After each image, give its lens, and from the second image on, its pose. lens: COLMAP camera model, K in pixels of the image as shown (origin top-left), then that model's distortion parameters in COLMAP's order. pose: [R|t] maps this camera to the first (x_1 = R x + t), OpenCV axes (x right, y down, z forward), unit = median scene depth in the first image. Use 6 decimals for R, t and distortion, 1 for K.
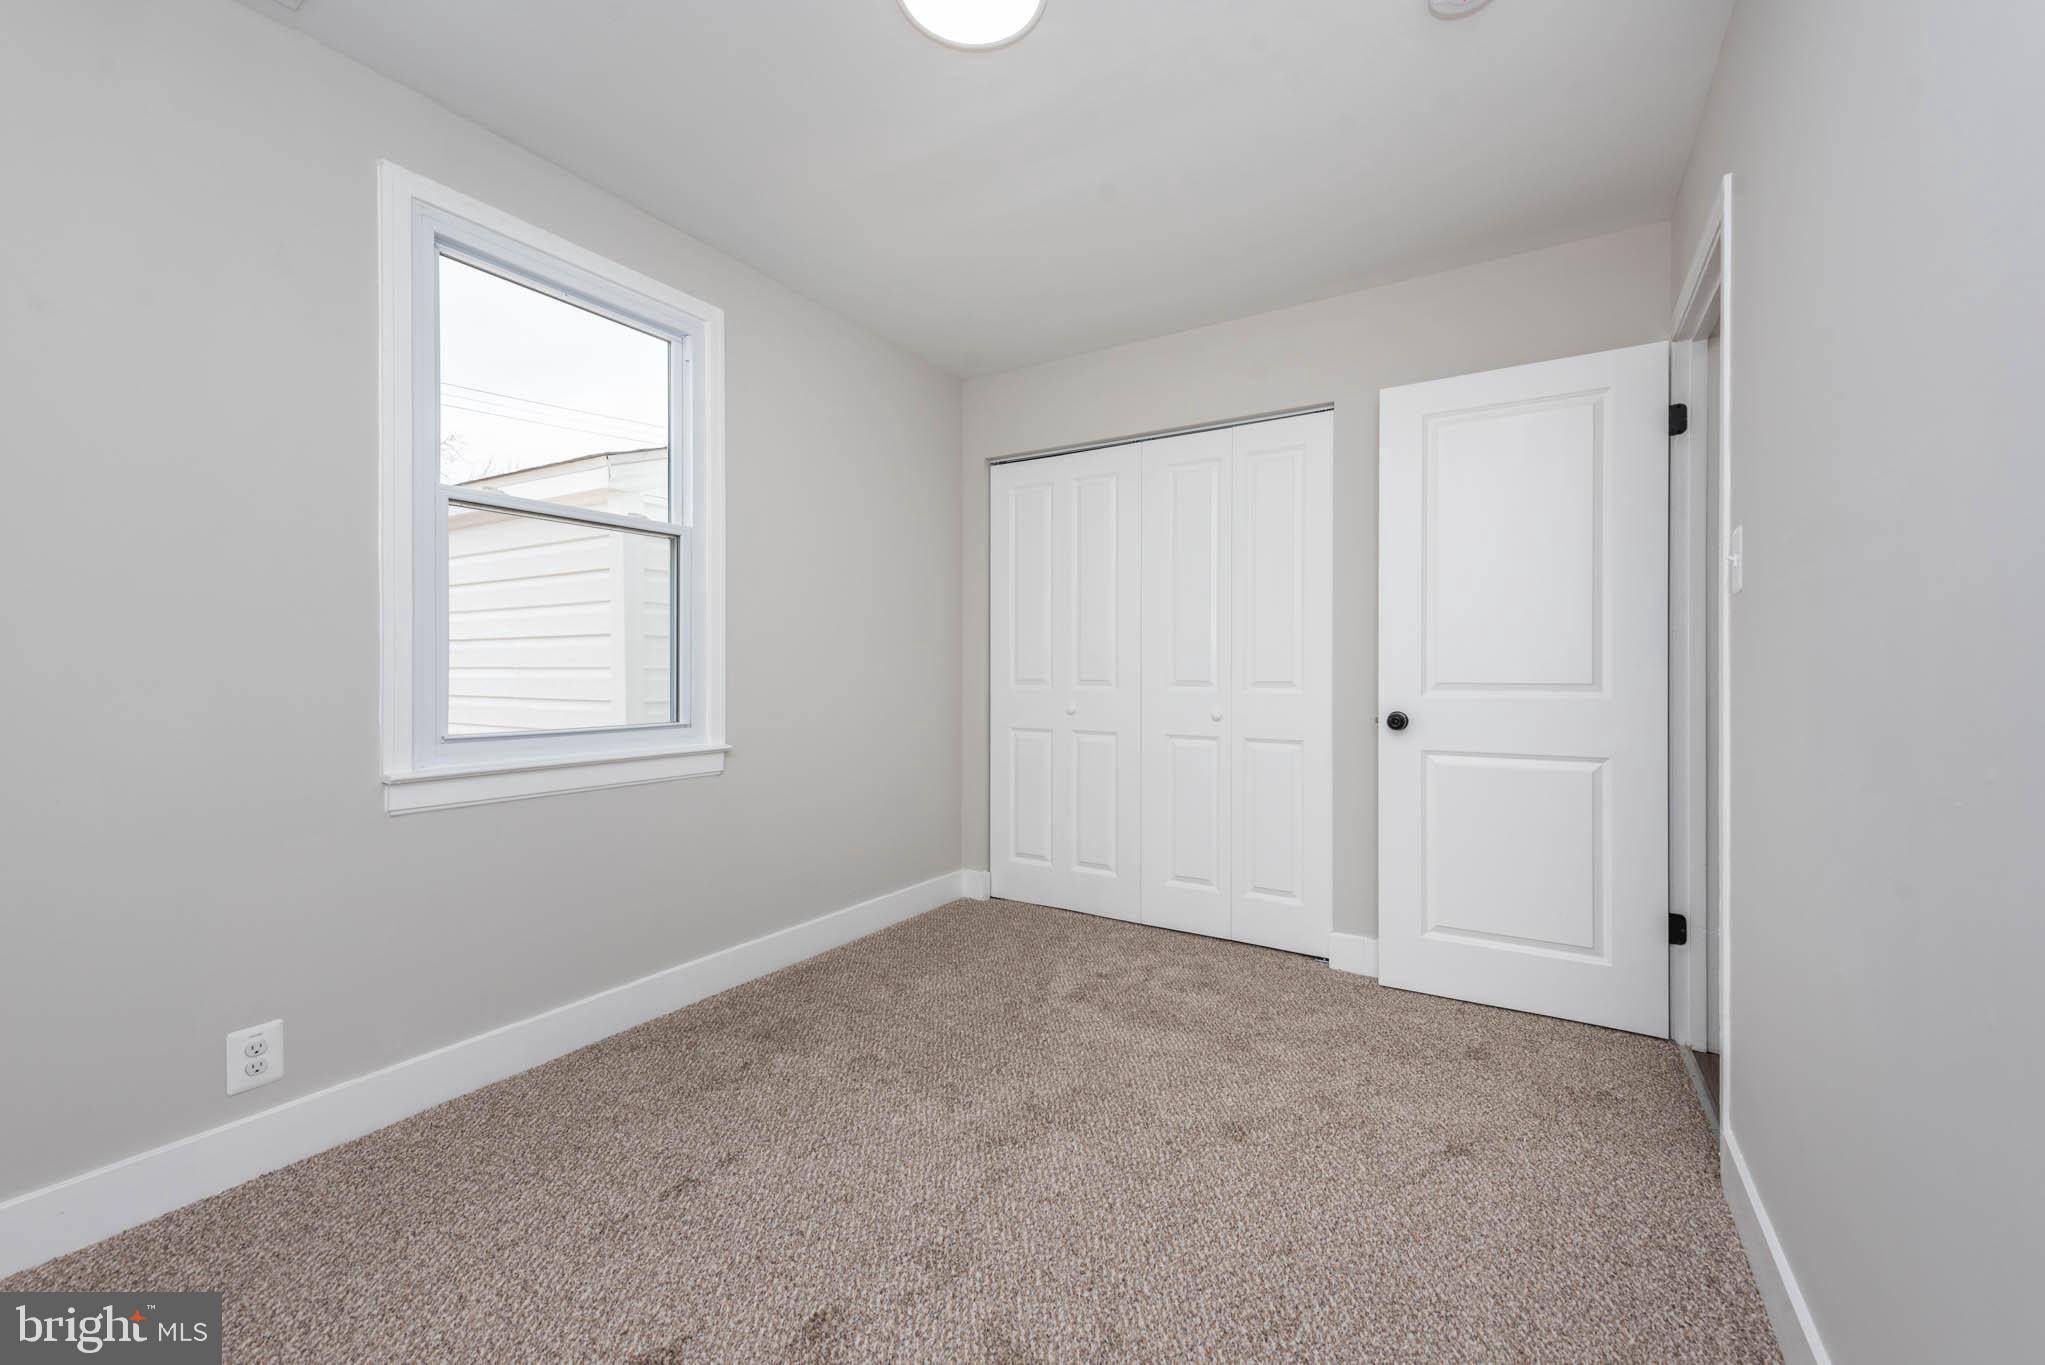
lens RADIAL K [[813.1, 0, 1027.9], [0, 813.1, 666.7], [0, 0, 1]] dist [-0.000074, 0.000064]
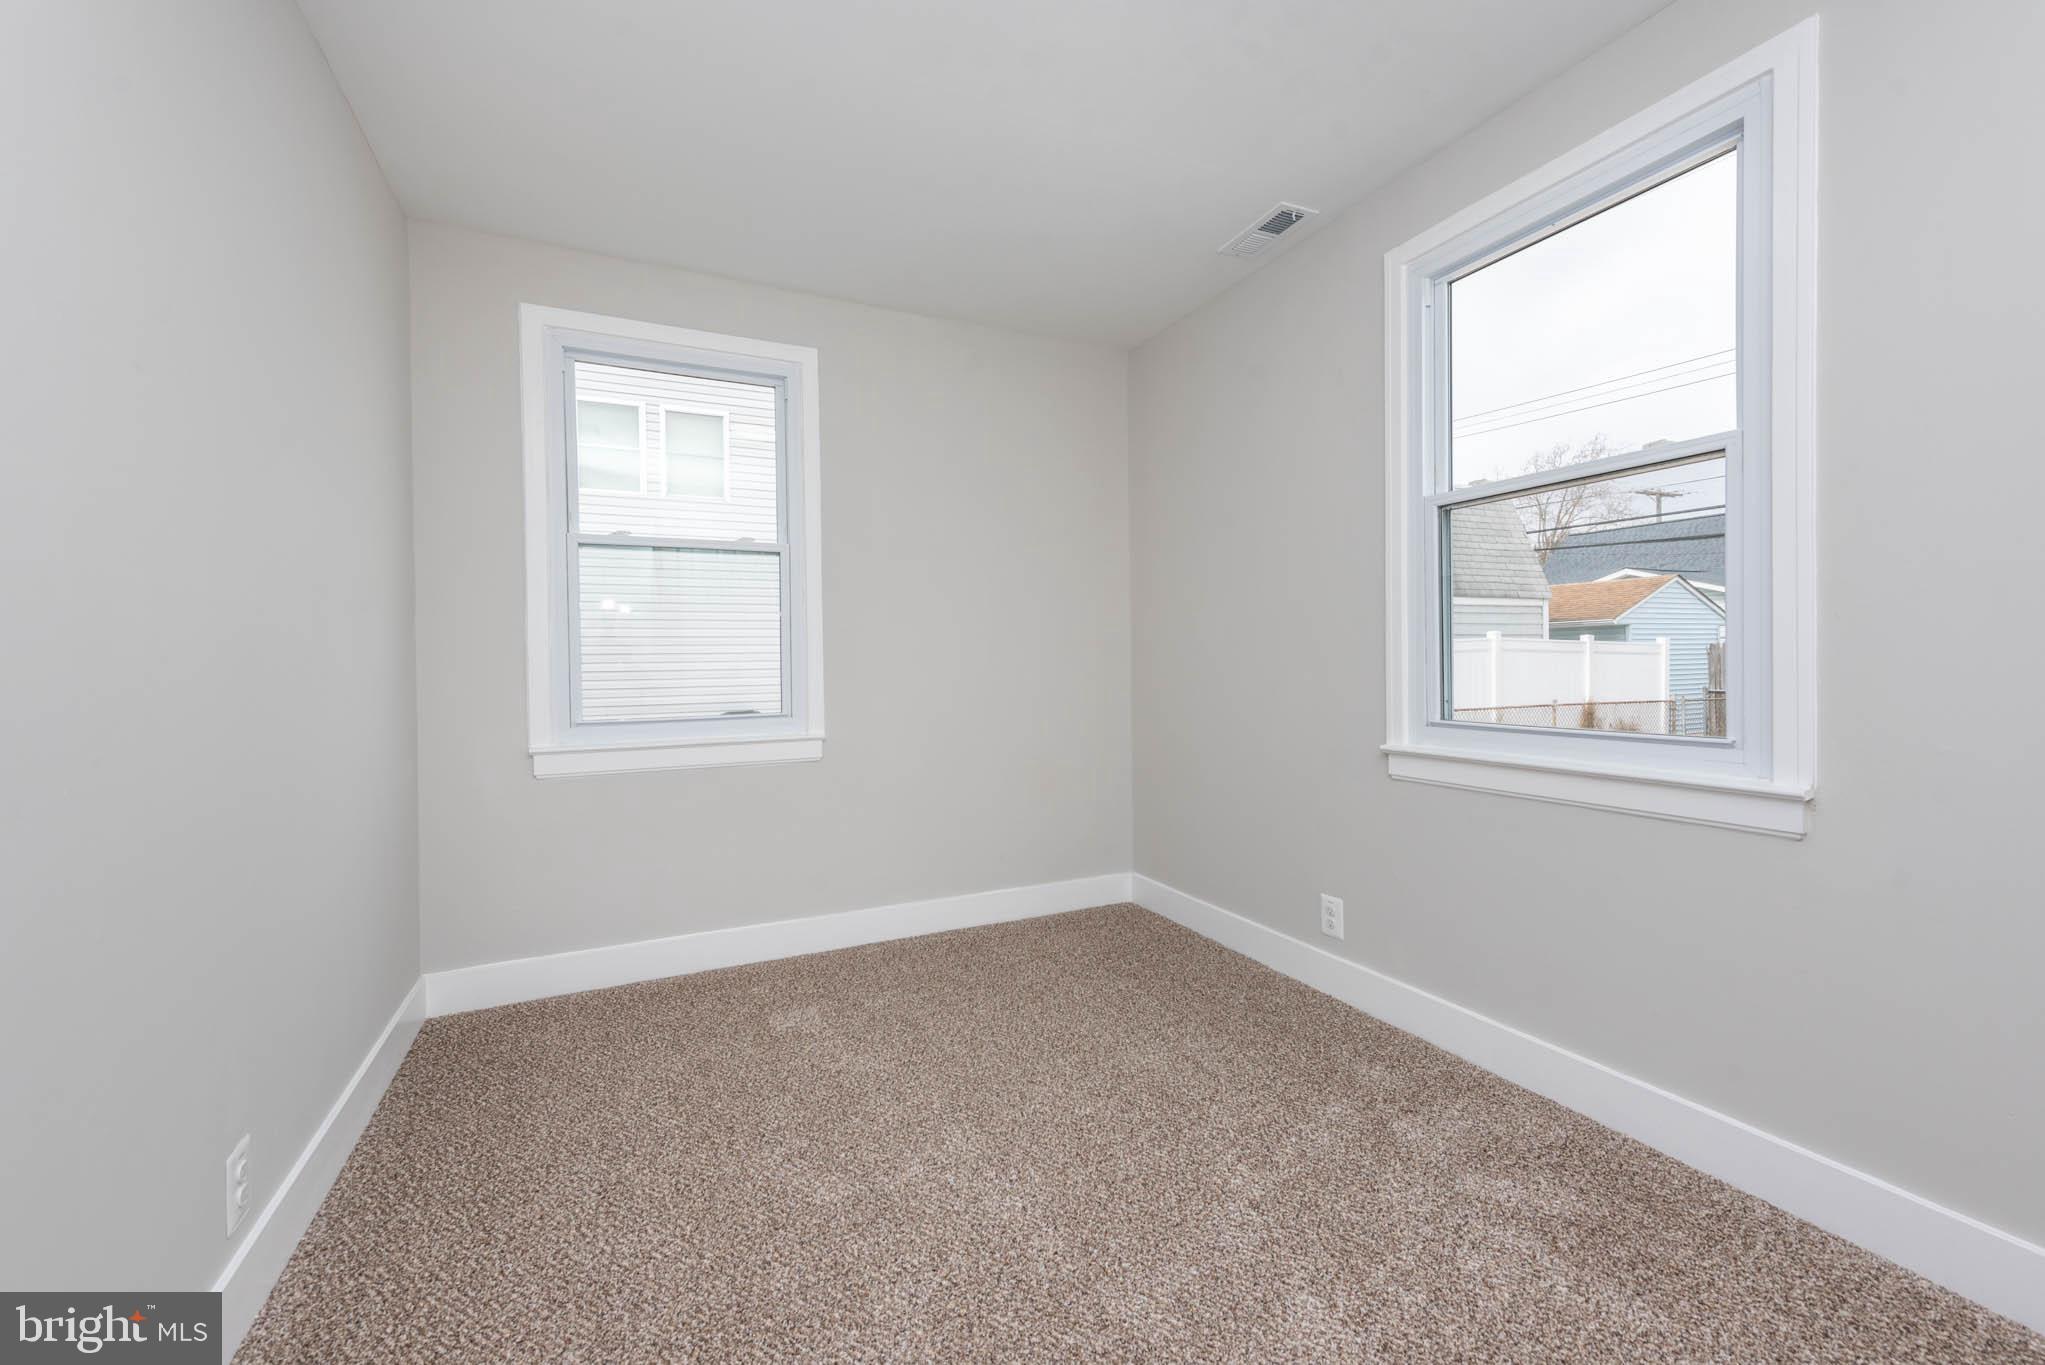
lens RADIAL K [[813.1, 0, 1027.9], [0, 813.1, 666.7], [0, 0, 1]] dist [-0.000074, 0.000064]
pose [[-0.529569, 0.010314, -0.848204, 0.516790], [0.010669, 0.999928, 0.005498, 0.001239], [0.848200, -0.006138, -0.529640, 1.099057]]
